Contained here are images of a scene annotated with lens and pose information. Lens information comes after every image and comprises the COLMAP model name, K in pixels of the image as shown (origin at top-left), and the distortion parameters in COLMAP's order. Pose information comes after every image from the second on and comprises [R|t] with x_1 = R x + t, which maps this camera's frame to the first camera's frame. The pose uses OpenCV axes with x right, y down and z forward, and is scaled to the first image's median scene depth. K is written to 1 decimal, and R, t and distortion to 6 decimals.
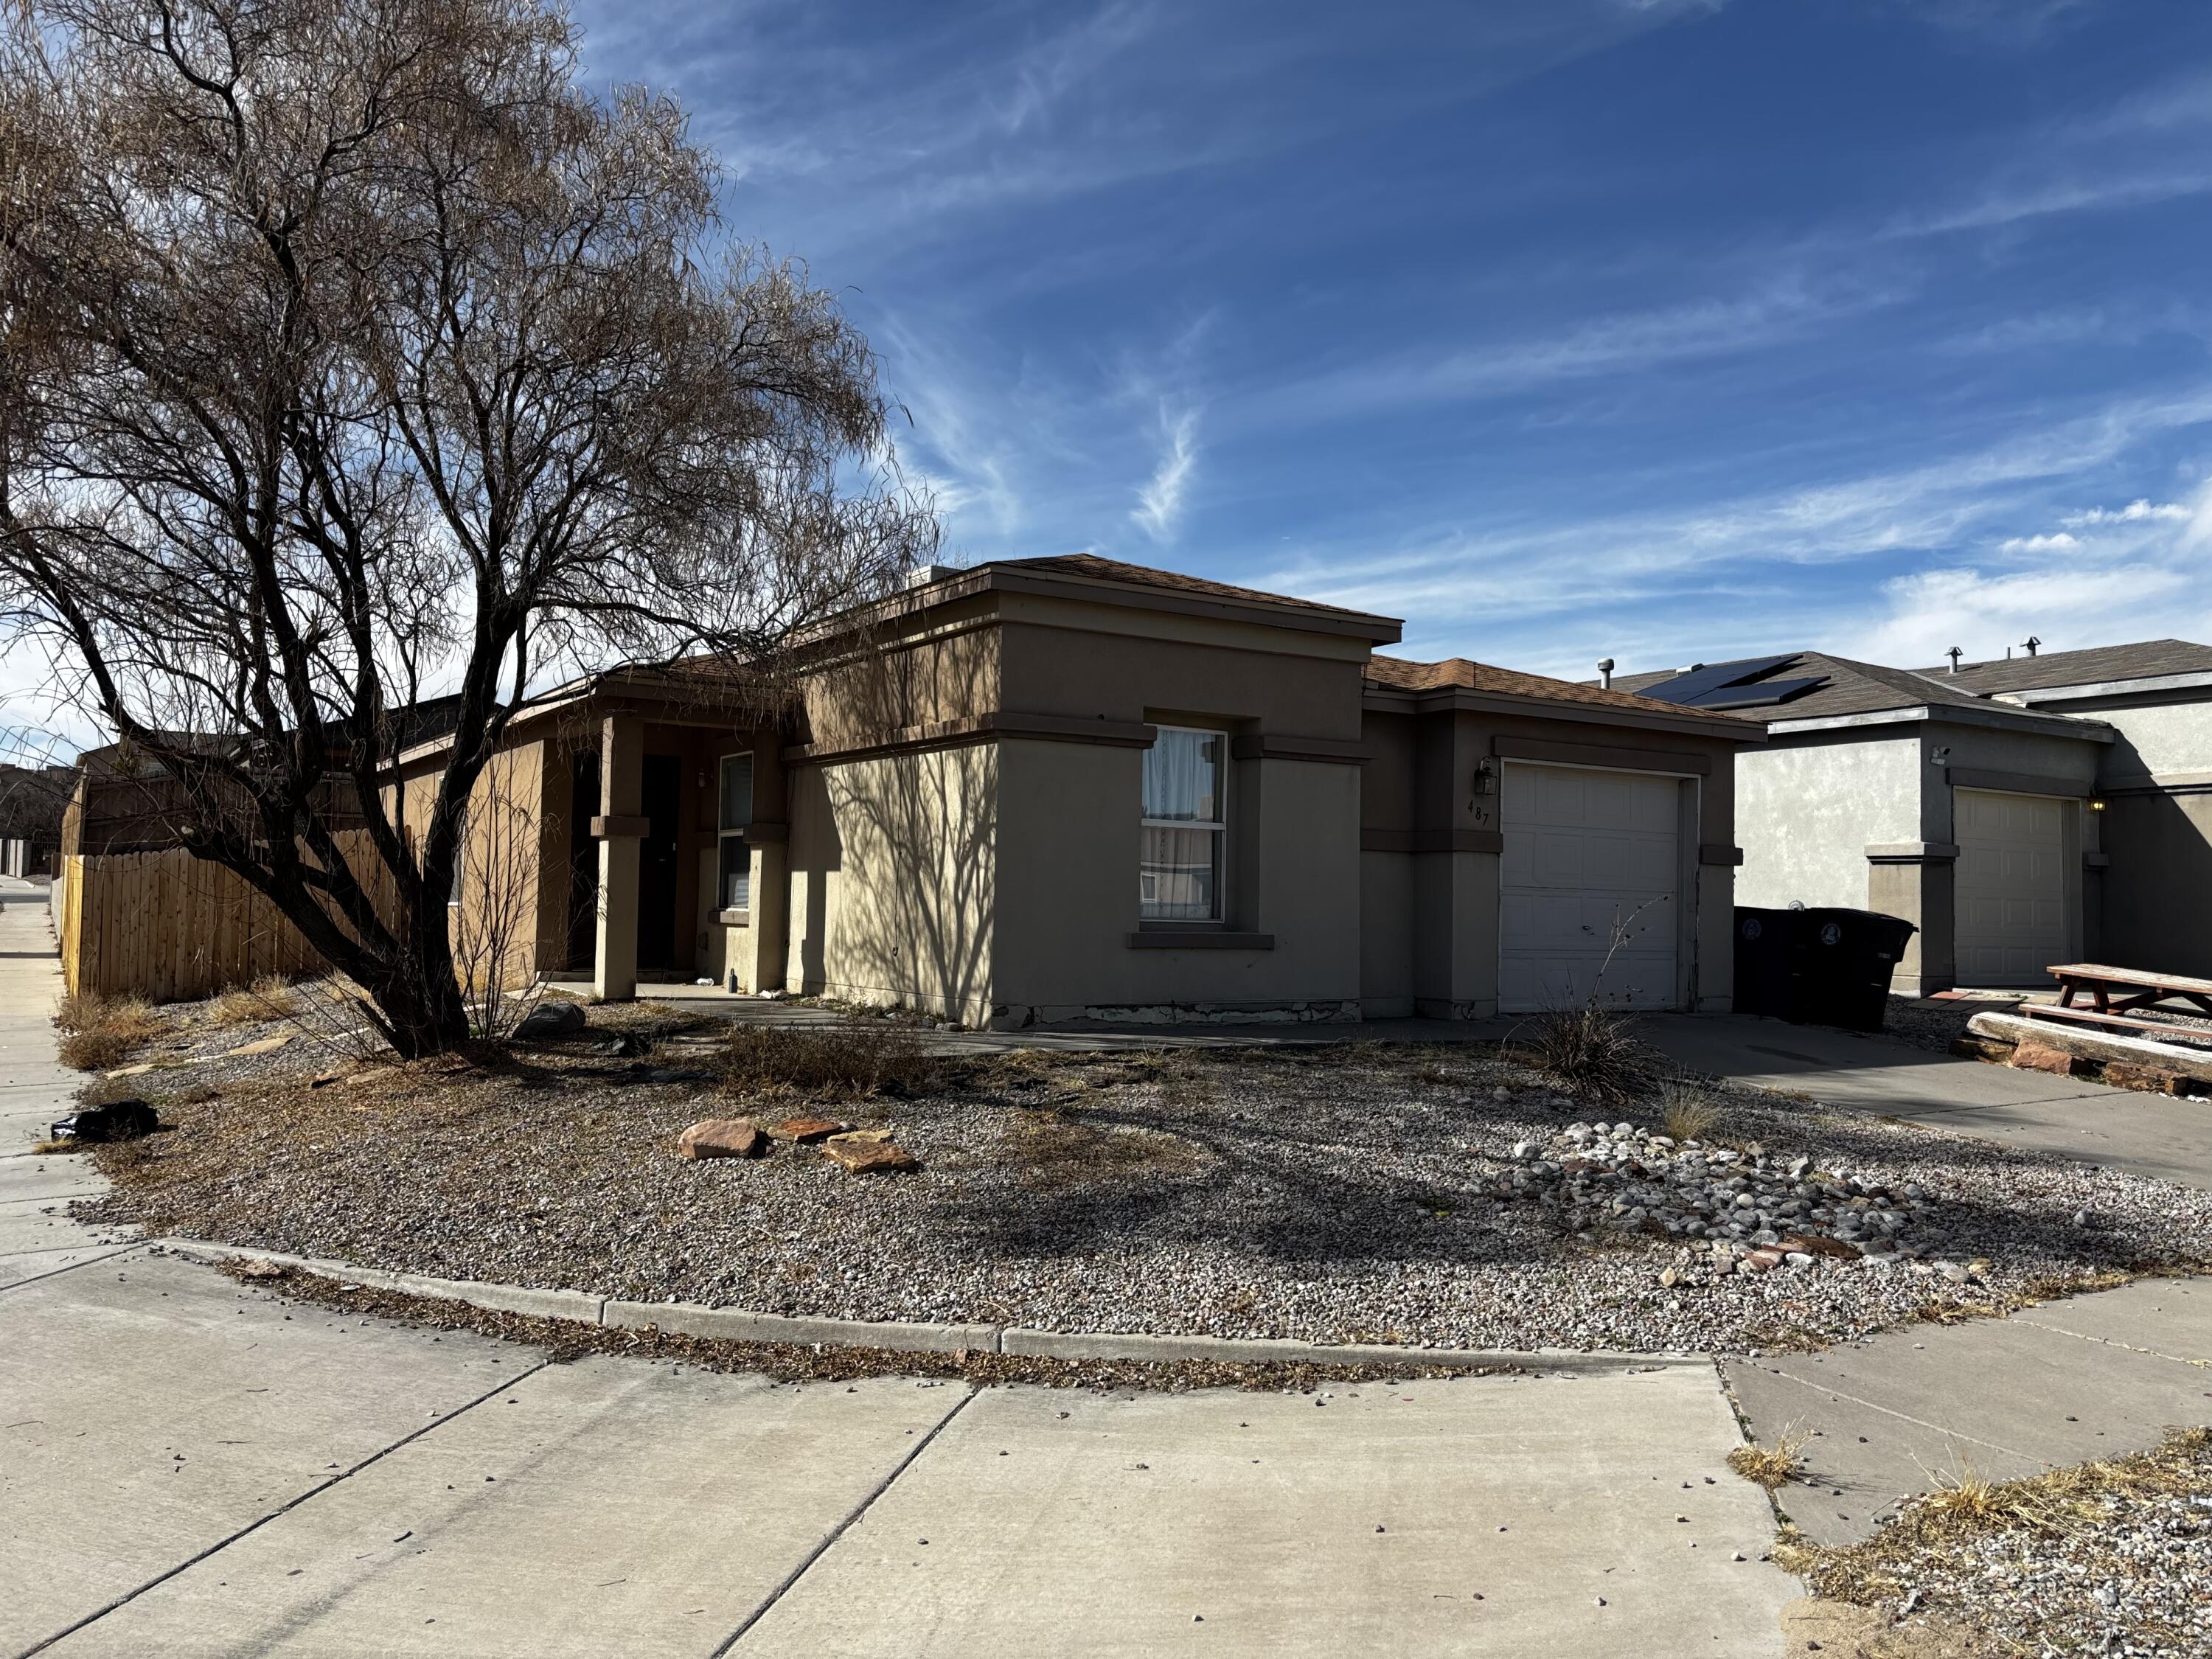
lens RADIAL K [[1676.8, 0, 1111.3], [0, 1676.8, 807.2], [0, 0, 1]] dist [-0.040348, -0.008484]
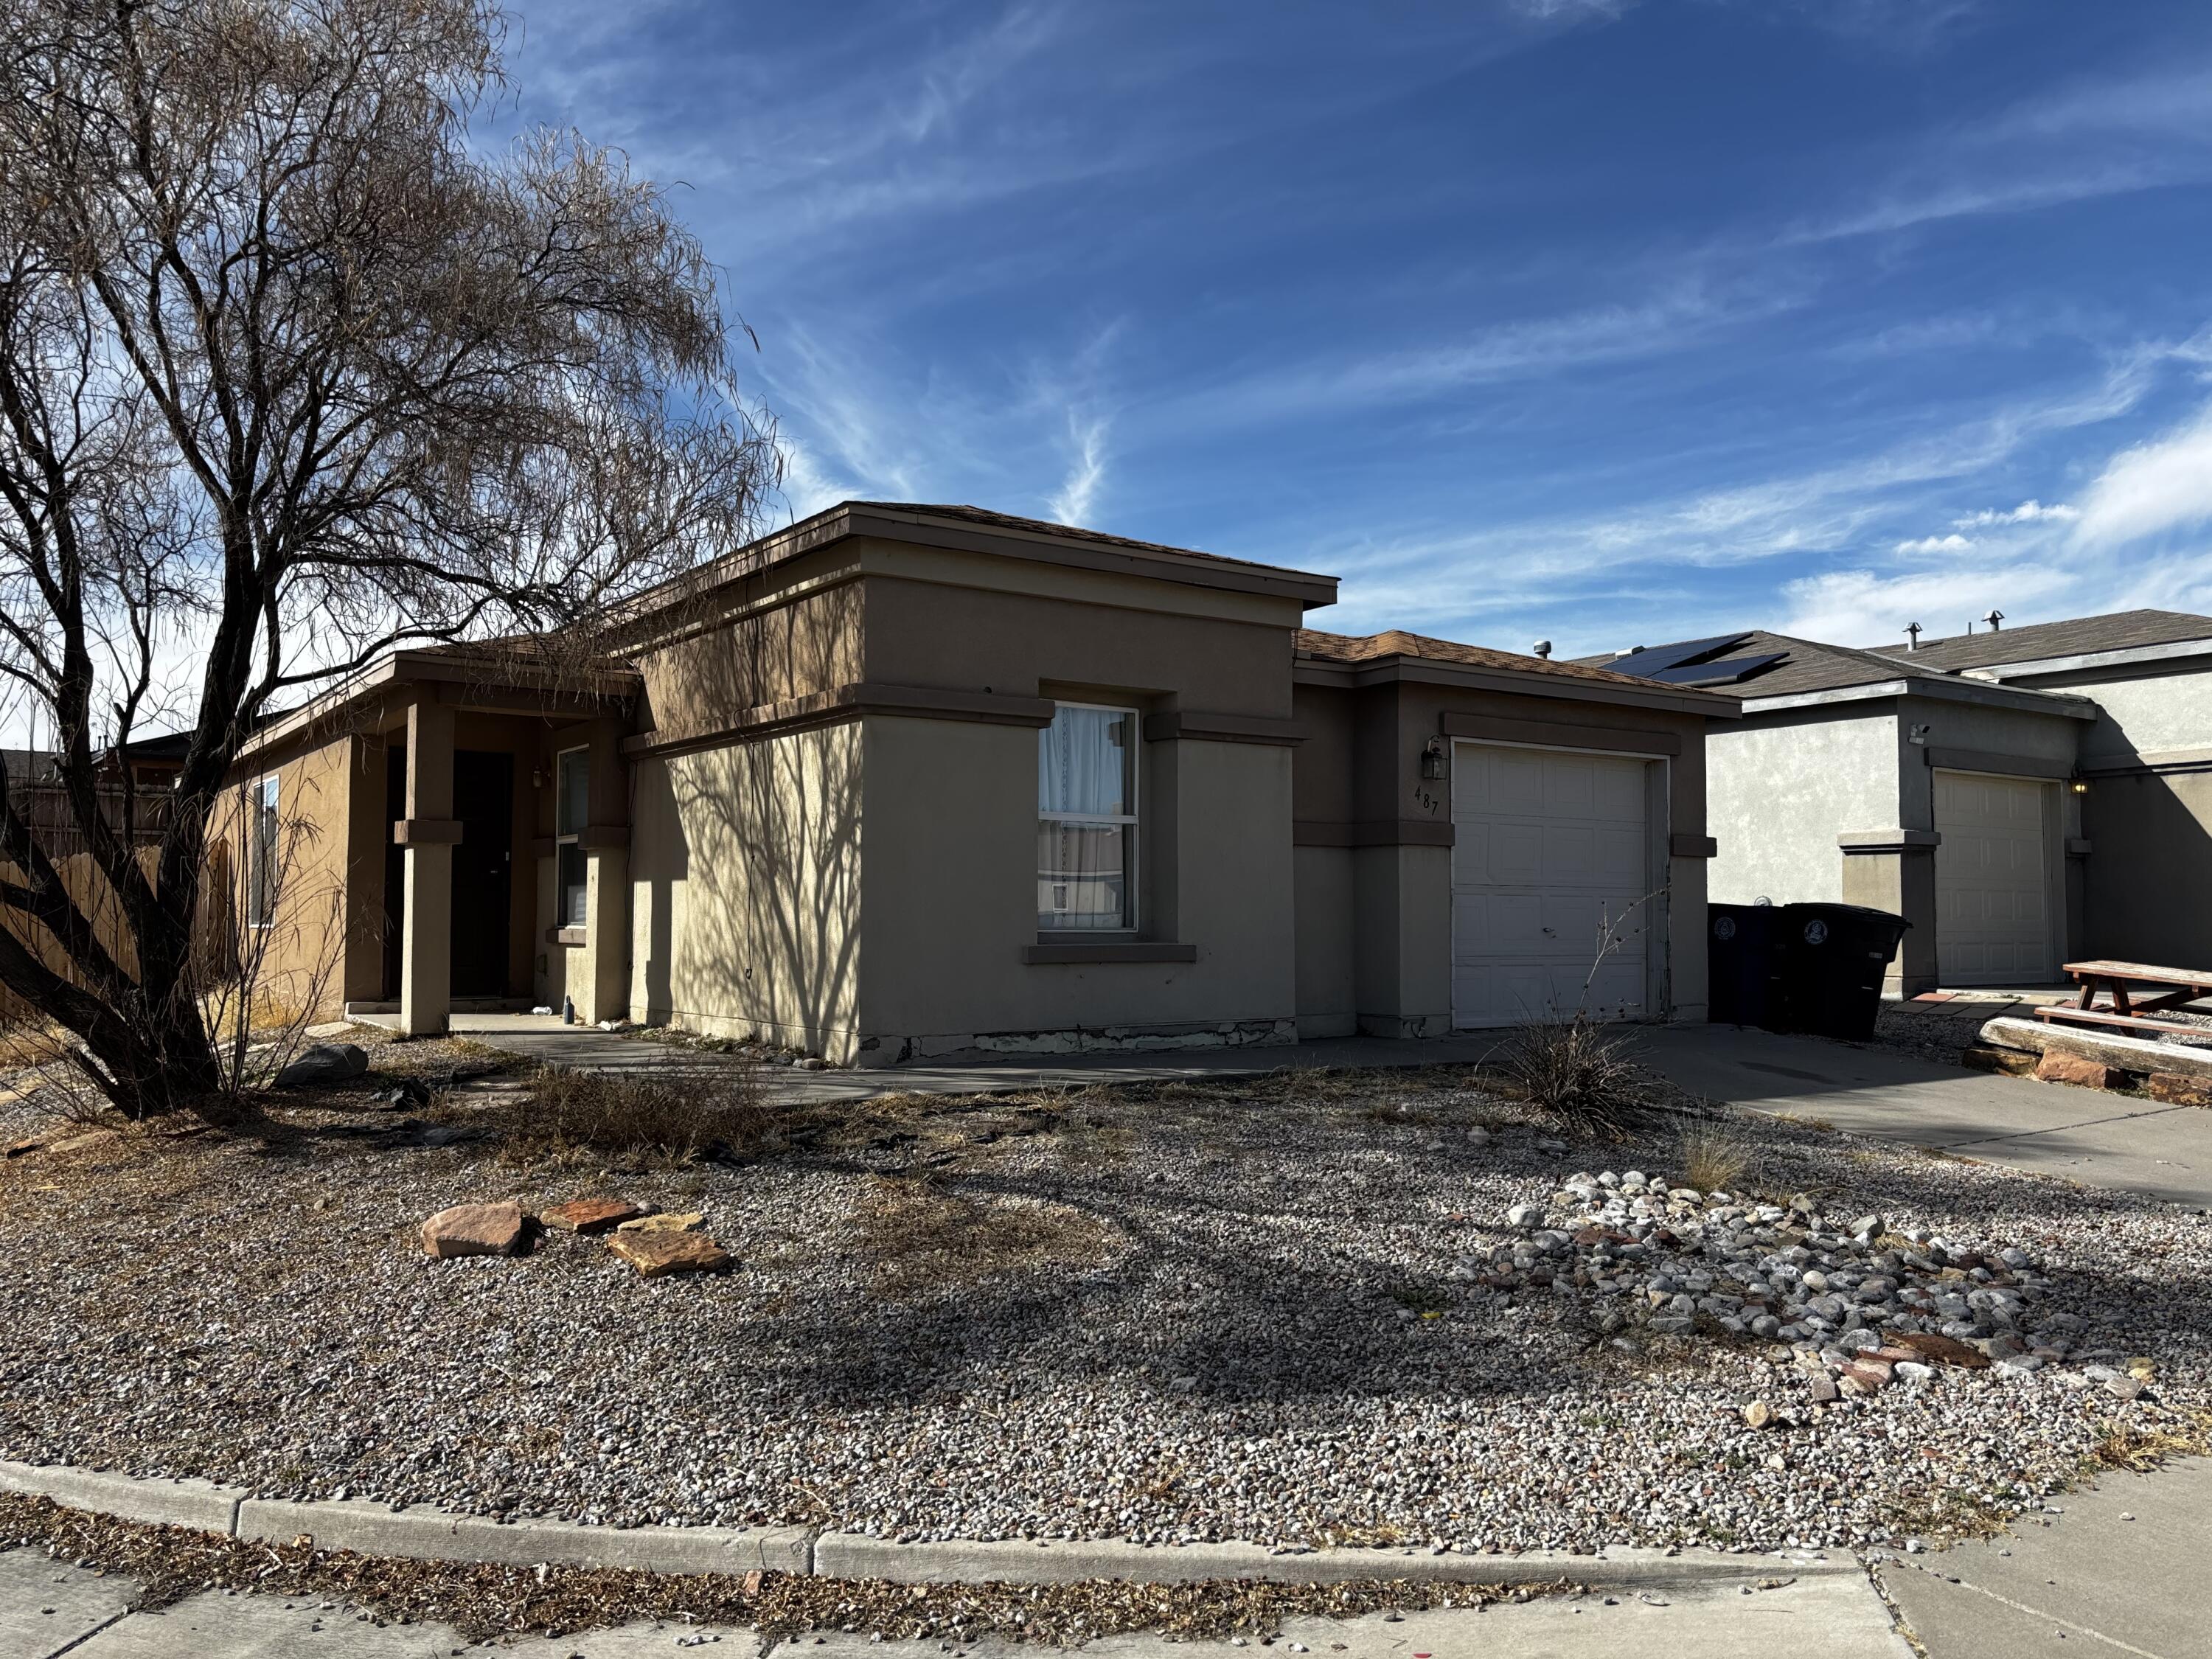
lens RADIAL K [[1676.8, 0, 1114.1], [0, 1676.8, 824.8], [0, 0, 1]] dist [-0.040348, -0.008484]
pose [[0.998520, -0.015068, 0.052256, 0.012285], [0.014813, 0.999876, 0.005255, 0.010335], [-0.052328, -0.004473, 0.998620, 0.157216]]
